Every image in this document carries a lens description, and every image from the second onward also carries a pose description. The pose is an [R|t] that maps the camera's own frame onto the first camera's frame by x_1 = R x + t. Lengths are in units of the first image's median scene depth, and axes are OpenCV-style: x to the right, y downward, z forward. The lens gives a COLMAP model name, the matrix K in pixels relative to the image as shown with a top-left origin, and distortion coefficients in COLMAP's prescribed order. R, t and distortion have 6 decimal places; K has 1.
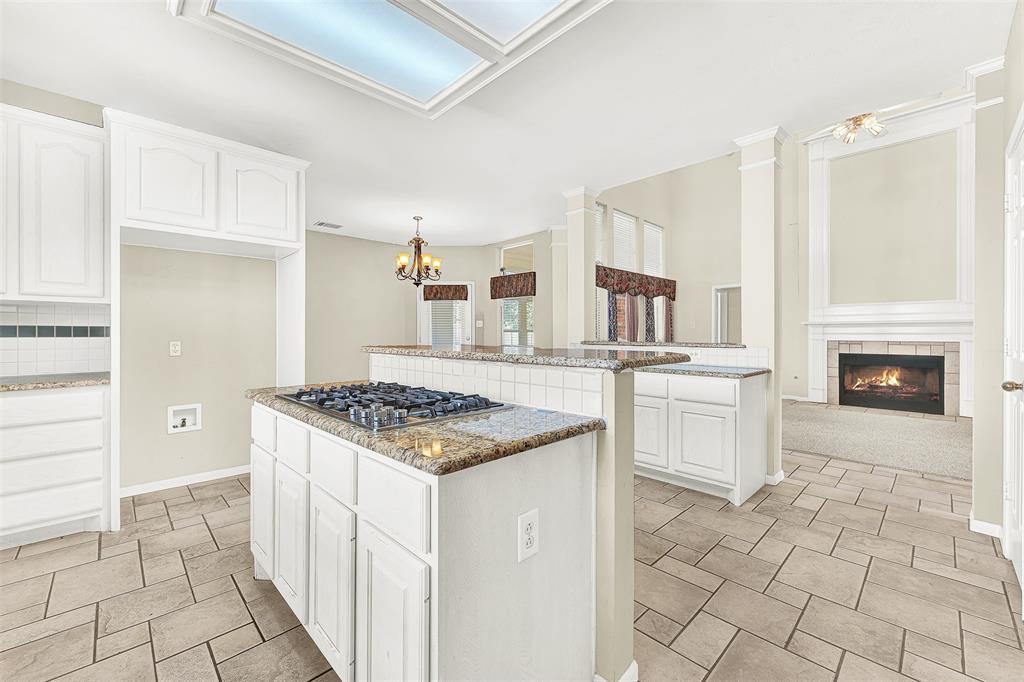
lens RADIAL K [[415.4, 0, 515.6], [0, 415.4, 333.6], [0, 0, 1]] dist [-0.033282, 0.016434]
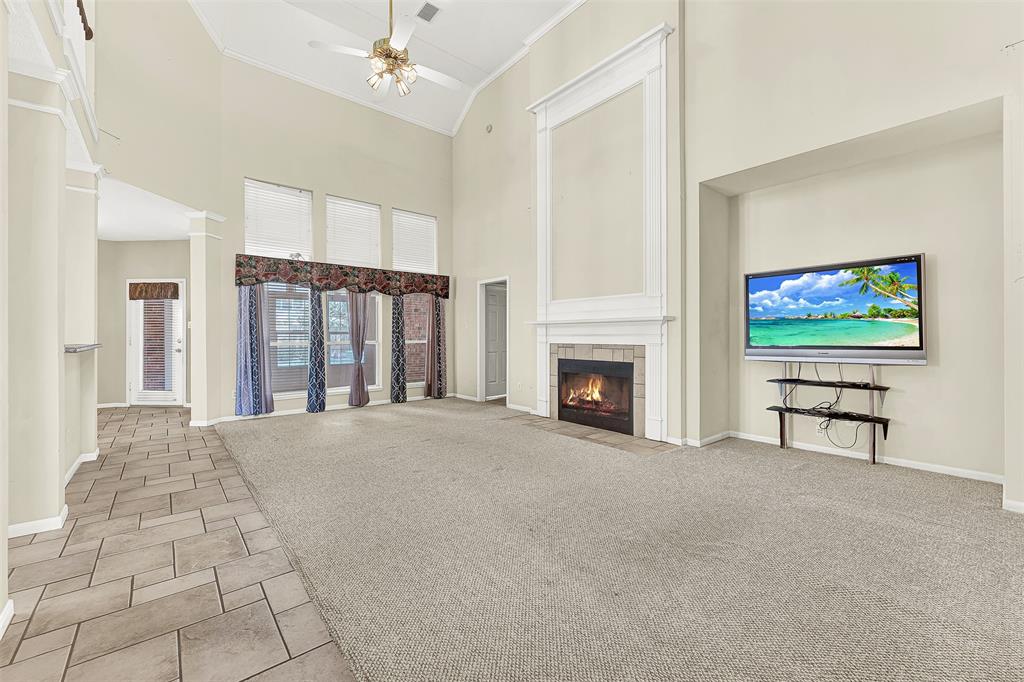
lens RADIAL K [[415.4, 0, 515.6], [0, 415.4, 333.6], [0, 0, 1]] dist [-0.033282, 0.016434]
pose [[0.997816, -0.000218, -0.066061, 0.762250], [-0.000441, 0.999950, -0.009969, 0.005238], [0.066060, 0.009976, 0.997766, 0.158011]]
